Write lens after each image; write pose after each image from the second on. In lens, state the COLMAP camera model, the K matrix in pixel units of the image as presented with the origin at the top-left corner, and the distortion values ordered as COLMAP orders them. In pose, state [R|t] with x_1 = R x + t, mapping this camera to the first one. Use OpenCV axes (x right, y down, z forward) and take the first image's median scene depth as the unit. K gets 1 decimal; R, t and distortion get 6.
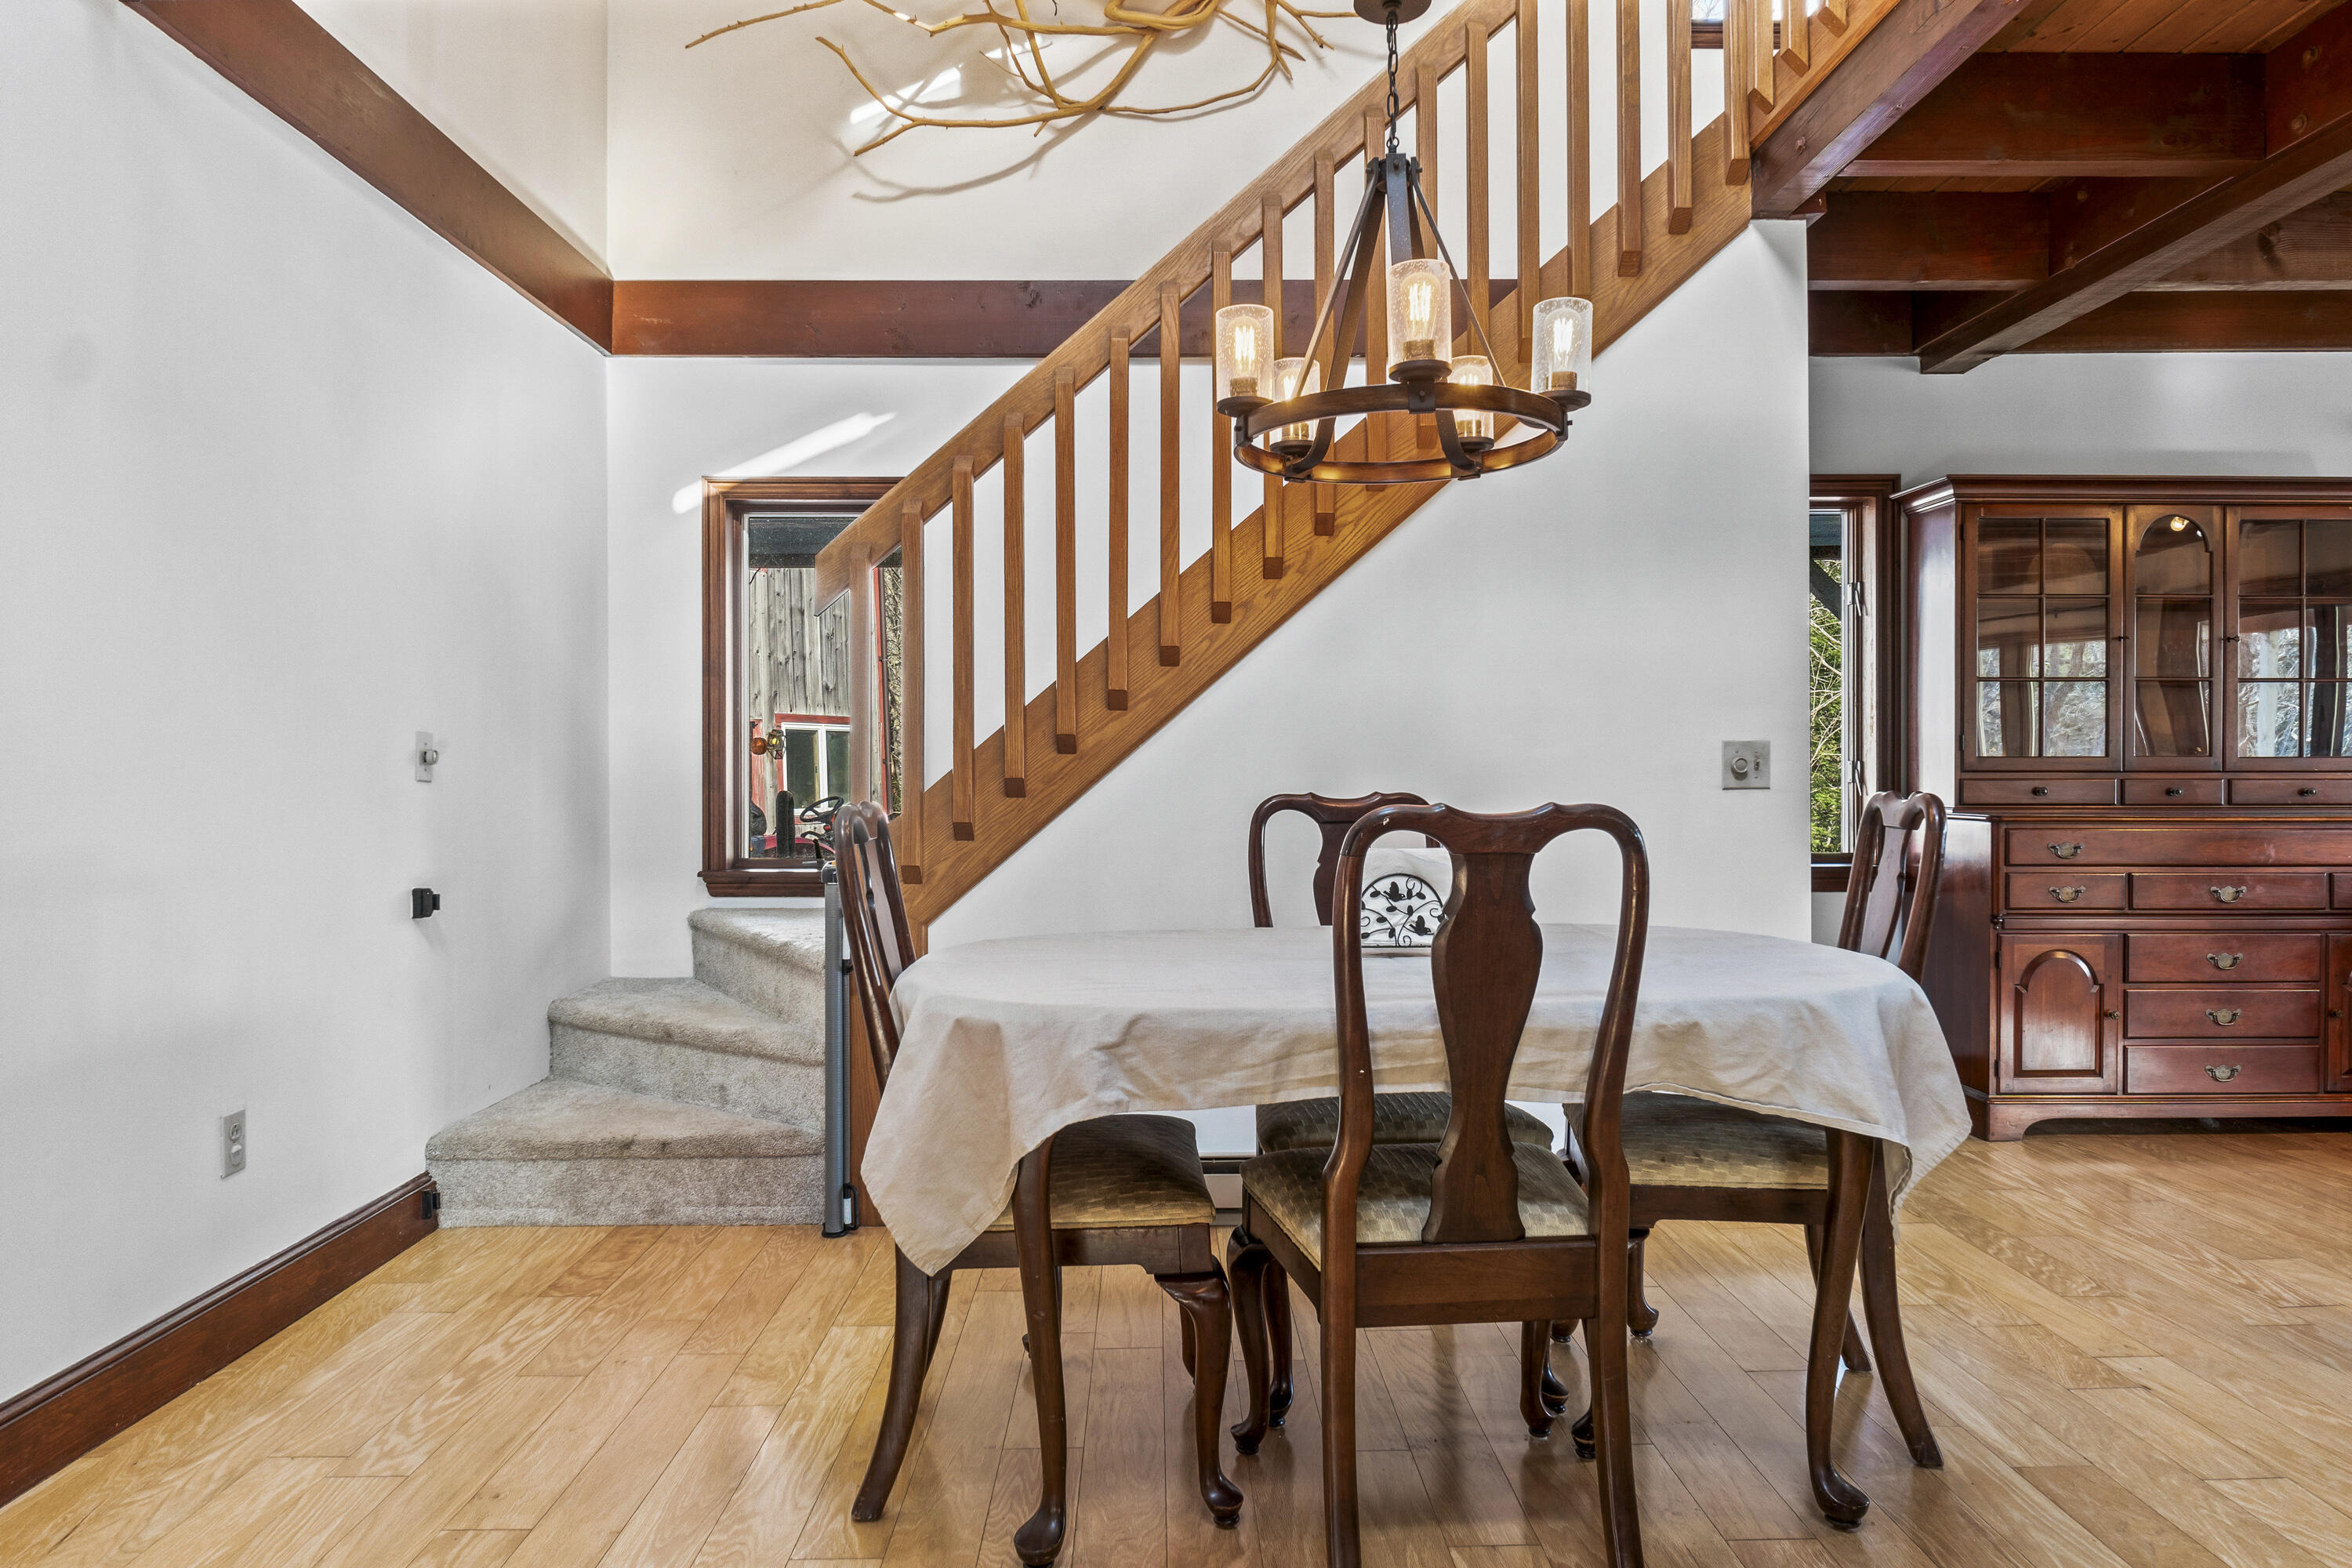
lens RADIAL K [[1537.2, 0, 1176.8], [0, 1537.2, 779.8], [0, 0, 1]] dist [-0.012776, -0.000880]
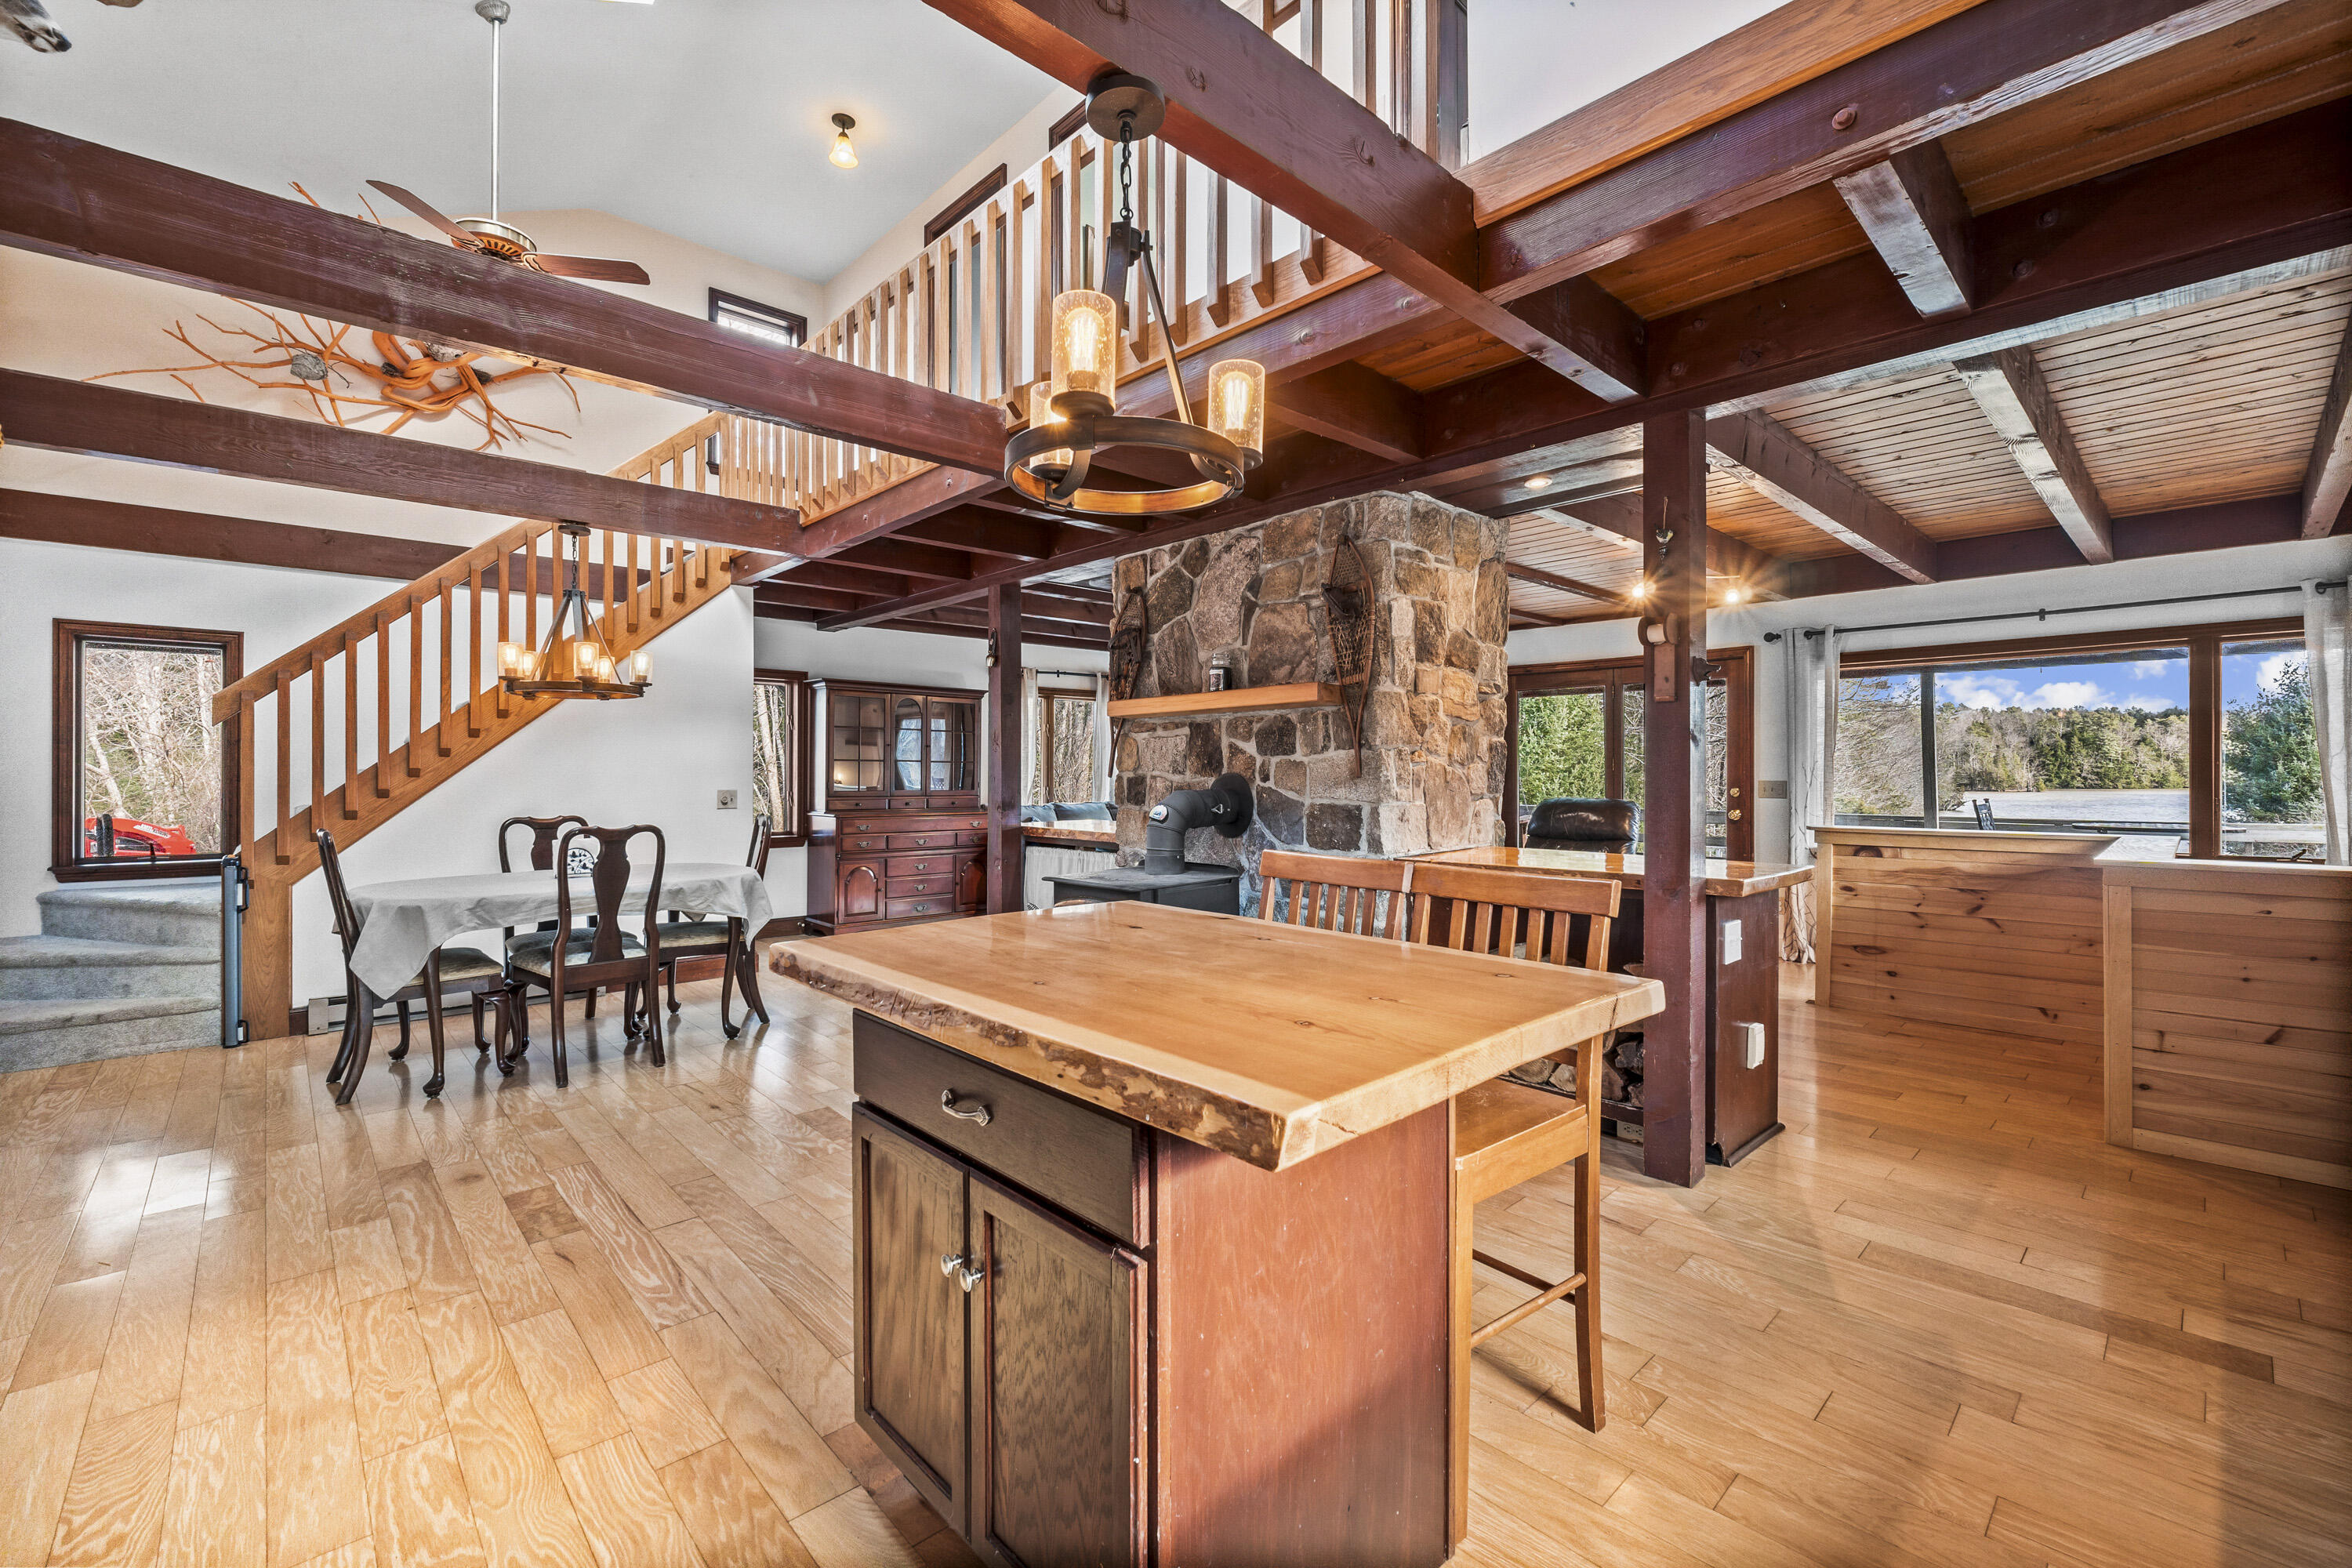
lens RADIAL K [[977.0, 0, 1186.4], [0, 977.0, 772.4], [0, 0, 1]] dist [-0.003862, -0.000971]
pose [[0.743635, 0.005610, 0.668562, -0.146107], [-0.001597, 0.999977, -0.006615, -0.045381], [-0.668584, 0.003851, 0.743627, -0.719812]]
